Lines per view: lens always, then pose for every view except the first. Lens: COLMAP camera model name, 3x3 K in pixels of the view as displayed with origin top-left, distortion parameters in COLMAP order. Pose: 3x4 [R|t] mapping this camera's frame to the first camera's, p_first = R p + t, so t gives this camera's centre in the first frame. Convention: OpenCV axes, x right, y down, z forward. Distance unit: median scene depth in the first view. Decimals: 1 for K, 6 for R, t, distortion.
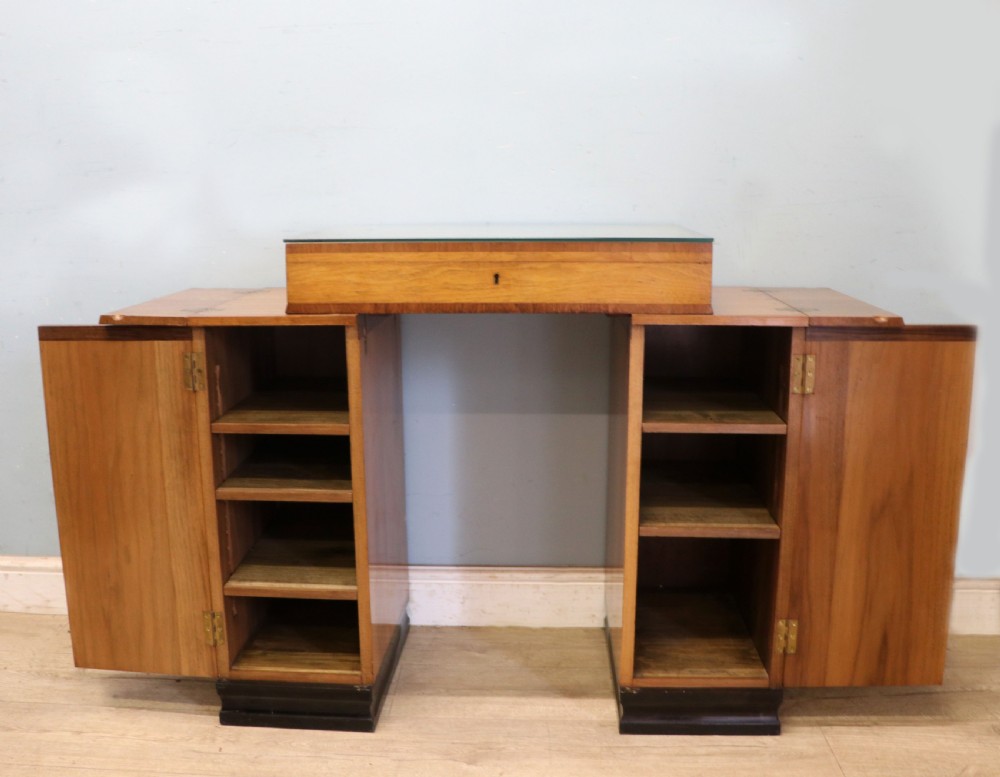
lens RADIAL K [[1029.6, 0, 474.6], [0, 1029.6, 403.2], [0, 0, 1]] dist [-0.178162, 0.121902]
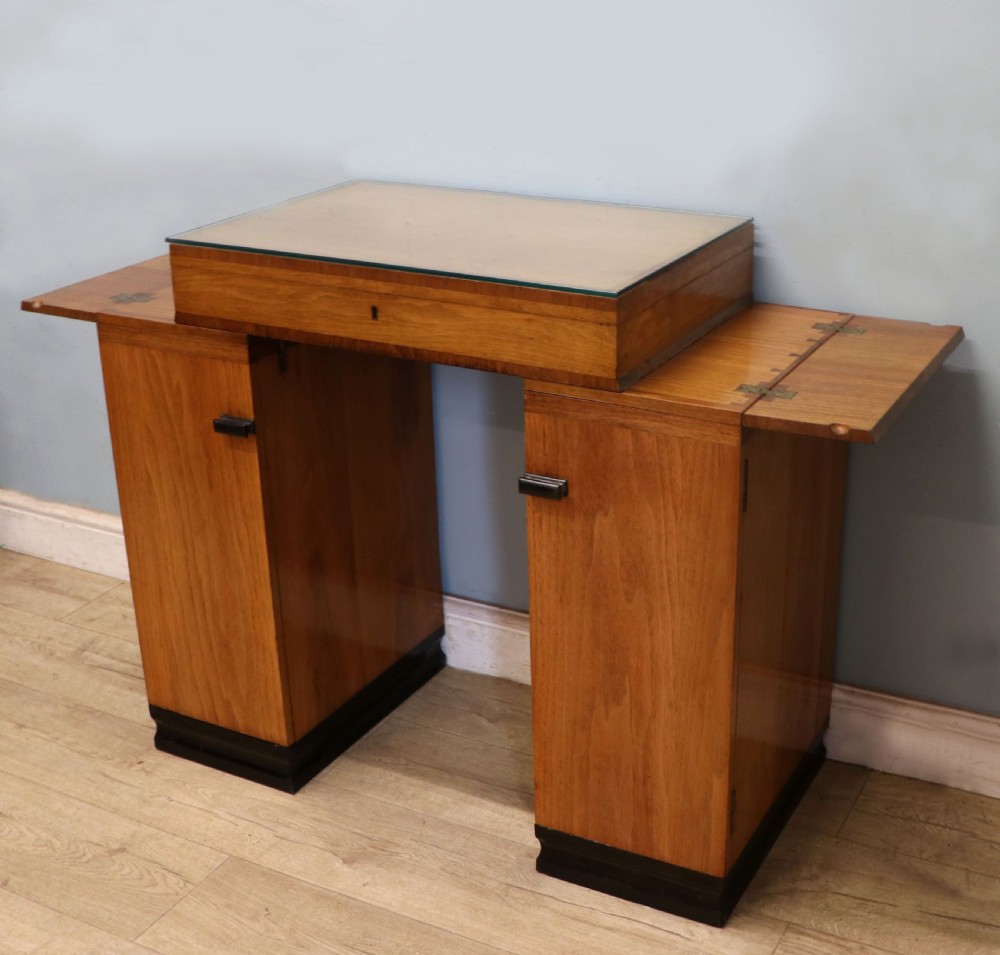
lens RADIAL K [[1441.2, 0, 612.5], [0, 1441.2, 465.2], [0, 0, 1]] dist [-0.168617, 0.057093]
pose [[0.926257, 0.148125, -0.346566, 0.592742], [-0.085413, 0.978106, 0.189770, -0.230502], [0.367088, -0.146174, 0.918629, 0.023275]]
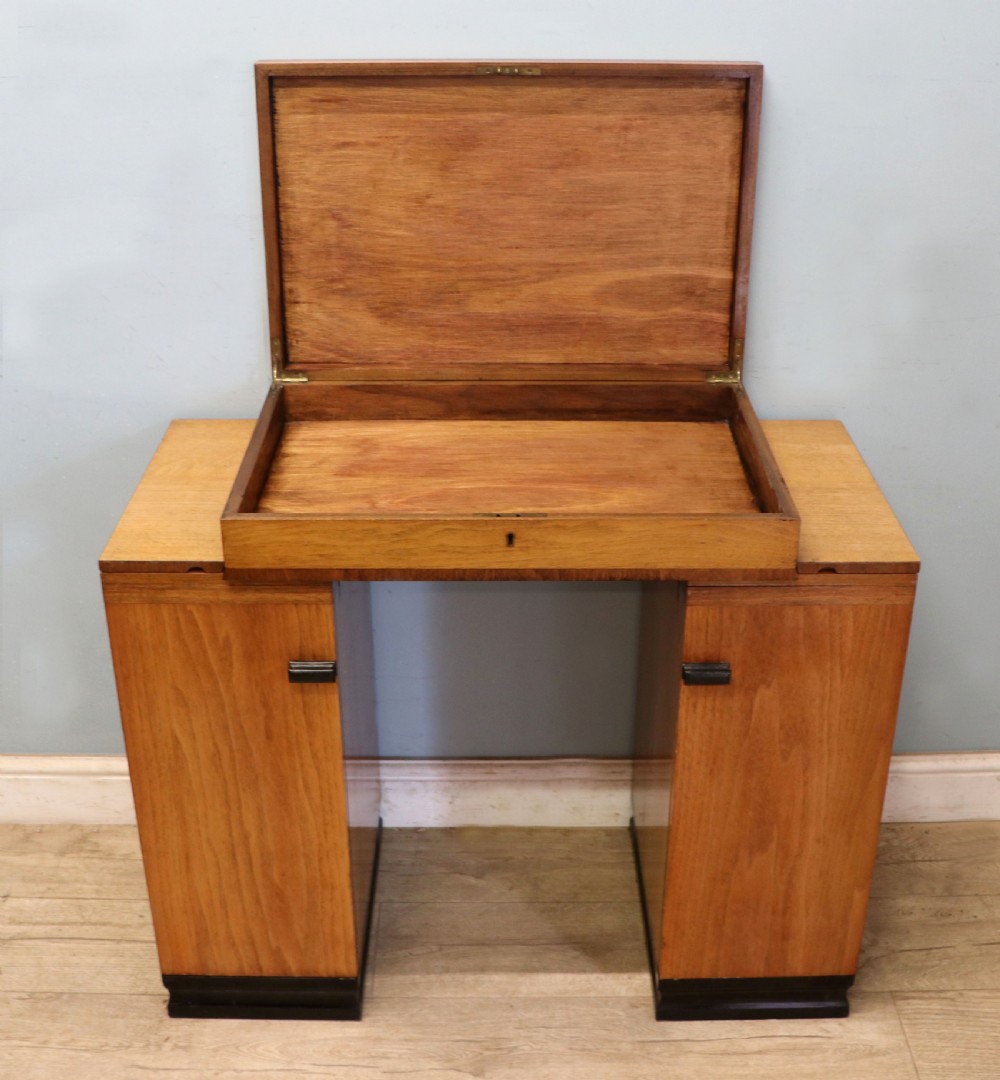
lens RADIAL K [[1442.0, 0, 500.0], [0, 1442.0, 540.0], [0, 0, 1]] dist [-0.211106, 0.224022]
pose [[0.998193, -0.019477, 0.056842, -0.044211], [0.004171, 0.966186, 0.257813, -0.380453], [-0.059941, -0.257110, 0.964521, -0.007296]]
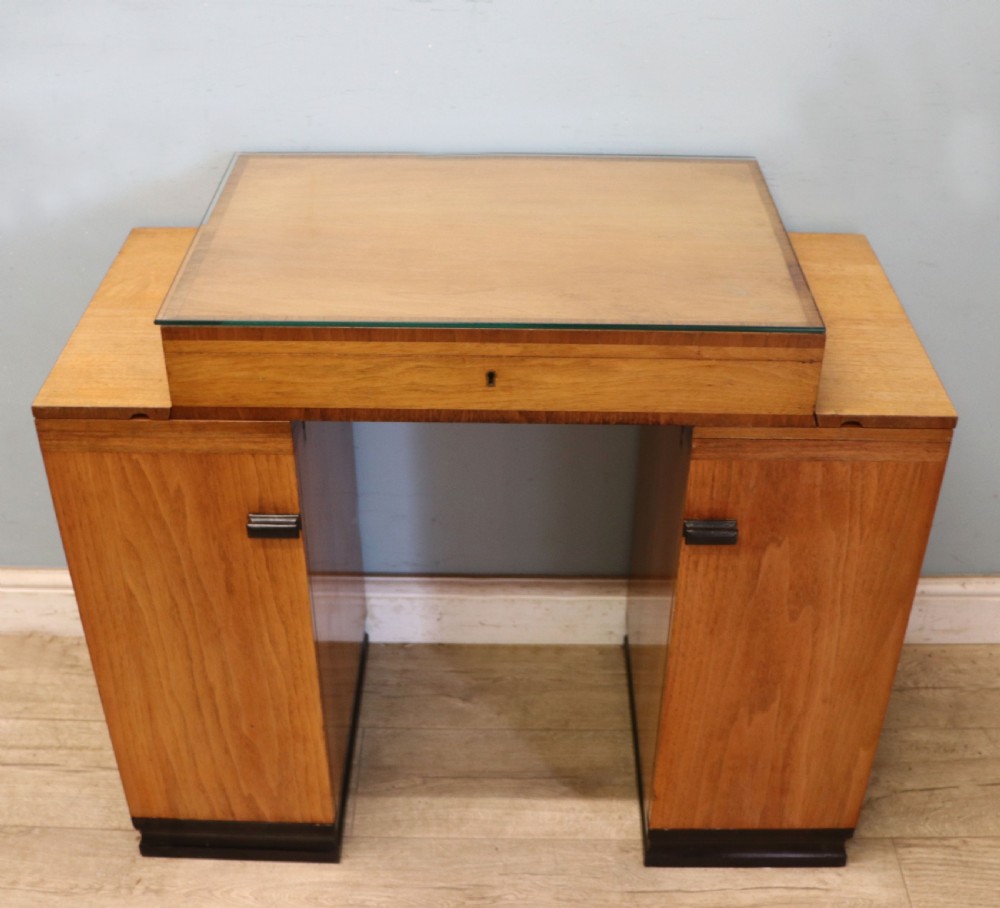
lens RADIAL K [[1302.9, 0, 495.2], [0, 1302.9, 436.8], [0, 0, 1]] dist [-0.192491, 0.195157]
pose [[0.998996, -0.016582, 0.041625, -0.010944], [-0.000239, 0.927007, 0.375044, -0.392910], [-0.044805, -0.374677, 0.926072, 0.218390]]
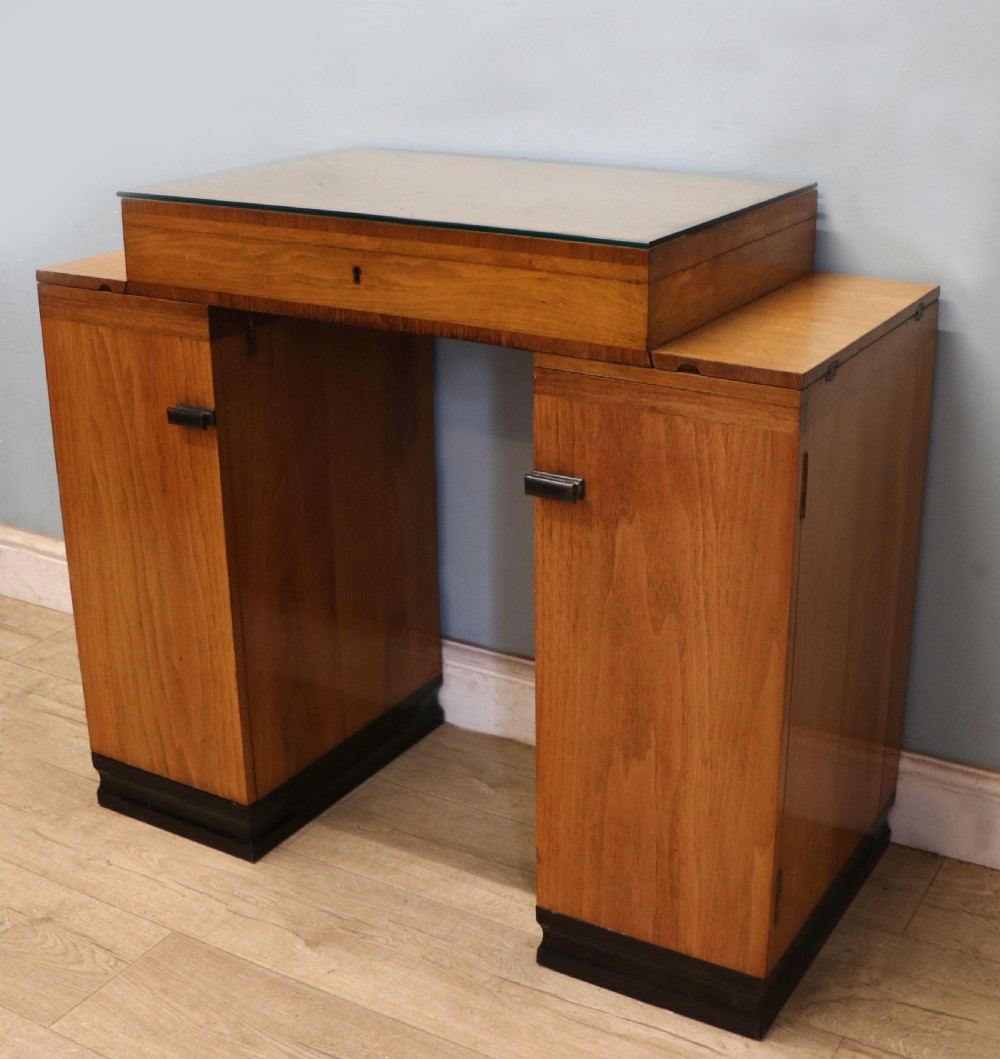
lens RADIAL K [[1530.4, 0, 558.2], [0, 1530.4, 507.7], [0, 0, 1]] dist [-0.167940, 0.054851]
pose [[0.899545, 0.159536, -0.406654, 0.557345], [-0.097820, 0.980850, 0.168416, -0.150301], [0.425735, -0.111719, 0.897925, 0.153405]]
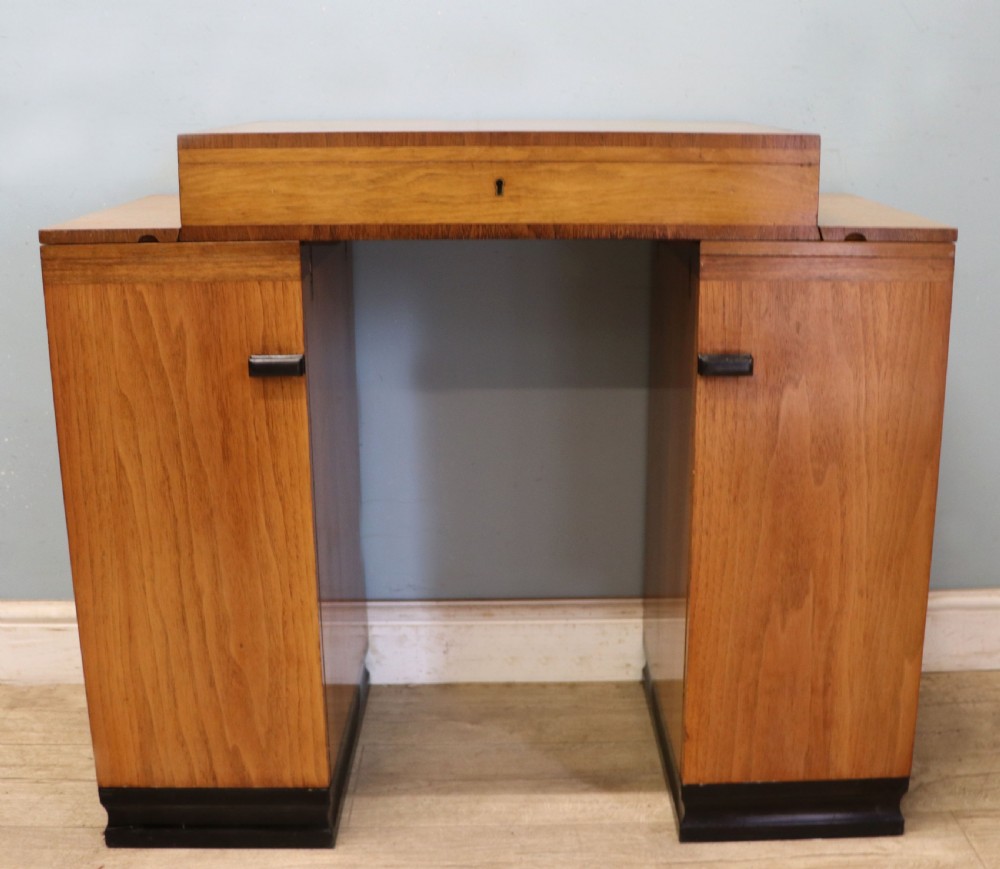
lens RADIAL K [[1277.2, 0, 563.1], [0, 1277.2, 434.6], [0, 0, 1]] dist [-0.173624, 0.111649]
pose [[0.994868, -0.015727, 0.099948, -0.022123], [0.009876, 0.998223, 0.058760, -0.008856], [-0.100695, -0.057471, 0.993256, 0.168683]]
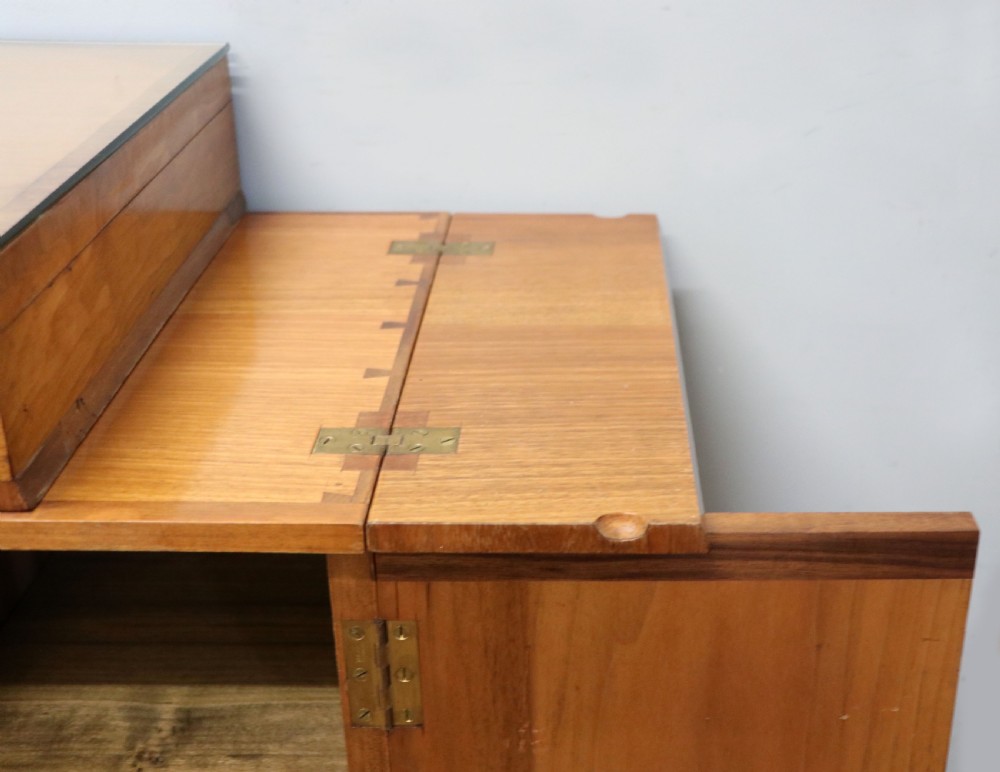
lens RADIAL K [[1394.3, 0, 535.0], [0, 1394.3, 384.0], [0, 0, 1]] dist [-0.100177, 0.591077]
pose [[0.999560, -0.013721, 0.026316, 0.362163], [0.007438, 0.974228, 0.225442, -0.208338], [-0.028731, -0.225147, 0.973901, 0.610106]]
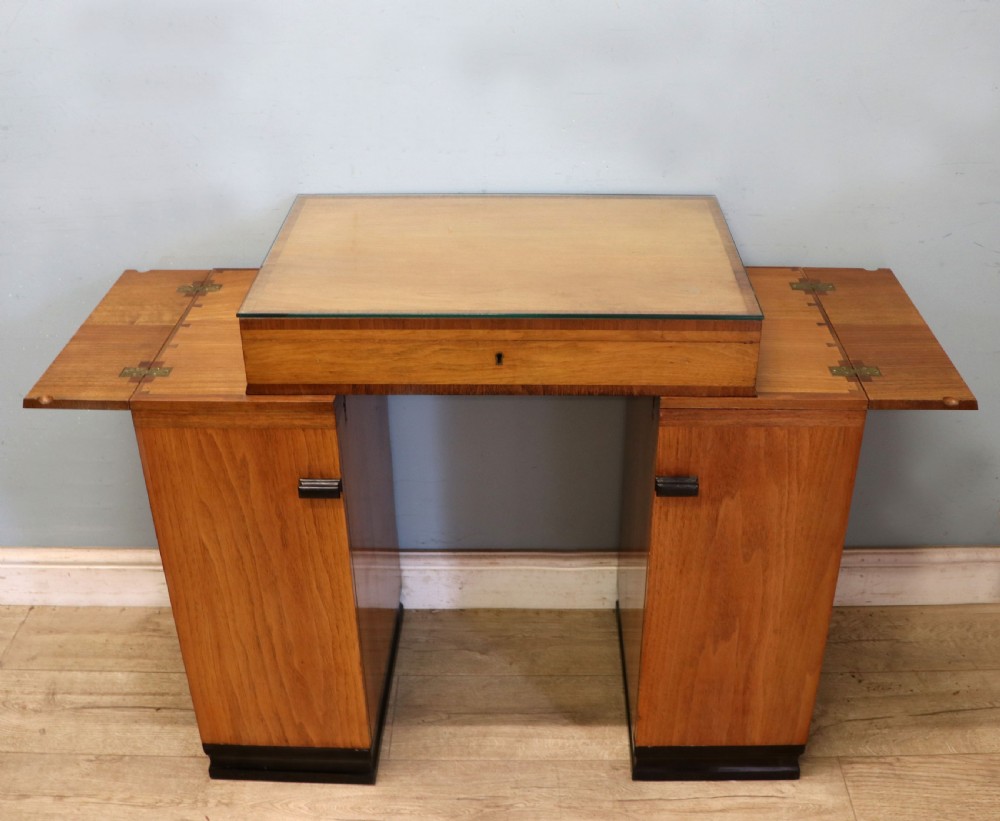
lens RADIAL K [[1158.1, 0, 515.9], [0, 1158.1, 420.7], [0, 0, 1]] dist [-0.198798, 0.159927]
pose [[0.998742, -0.021274, 0.045415, -0.008689], [0.005967, 0.949543, 0.313580, -0.362319], [-0.049795, -0.312915, 0.948475, 0.099299]]
